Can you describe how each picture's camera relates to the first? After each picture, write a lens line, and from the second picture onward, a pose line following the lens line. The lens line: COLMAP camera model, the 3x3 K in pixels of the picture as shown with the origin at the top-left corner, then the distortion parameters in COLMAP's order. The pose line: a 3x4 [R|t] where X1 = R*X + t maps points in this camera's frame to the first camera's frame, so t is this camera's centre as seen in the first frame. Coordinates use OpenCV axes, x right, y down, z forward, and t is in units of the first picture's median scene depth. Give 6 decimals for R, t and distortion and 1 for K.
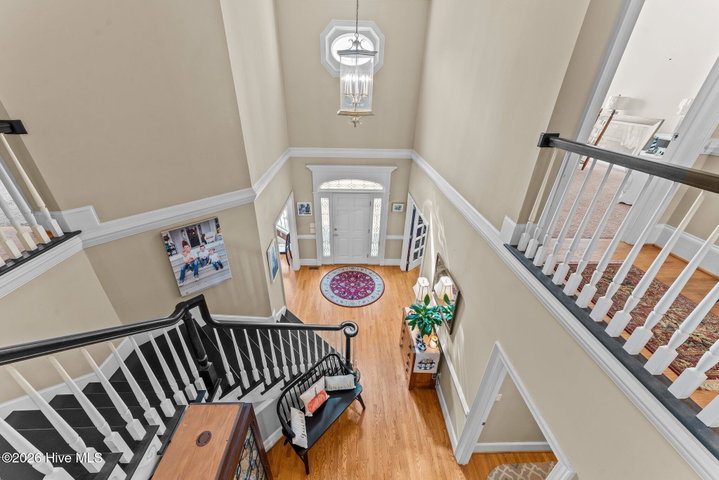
lens RADIAL K [[283.0, 0, 359.5], [0, 283.0, 240.0], [0, 0, 1]] dist [0.001597, 0.000196]
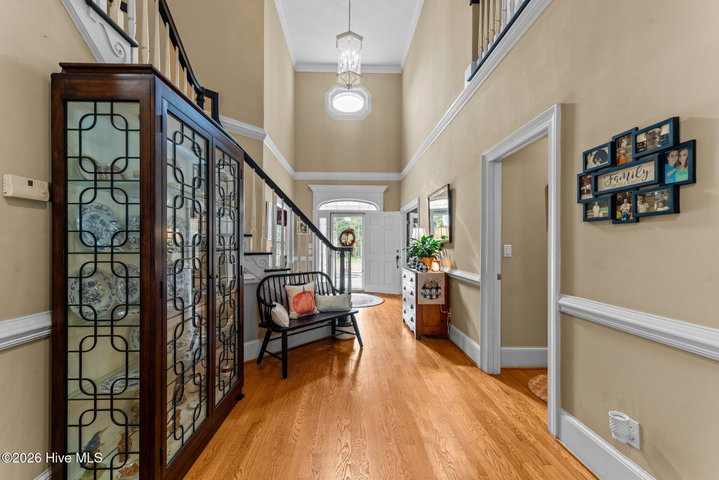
lens RADIAL K [[283.0, 0, 359.5], [0, 283.0, 240.0], [0, 0, 1]] dist [0.001597, 0.000196]
pose [[0.999748, -0.022113, 0.003951, 0.013008], [0.021321, 0.878744, -0.476817, 0.706699], [0.007072, 0.476781, 0.878994, 0.148960]]
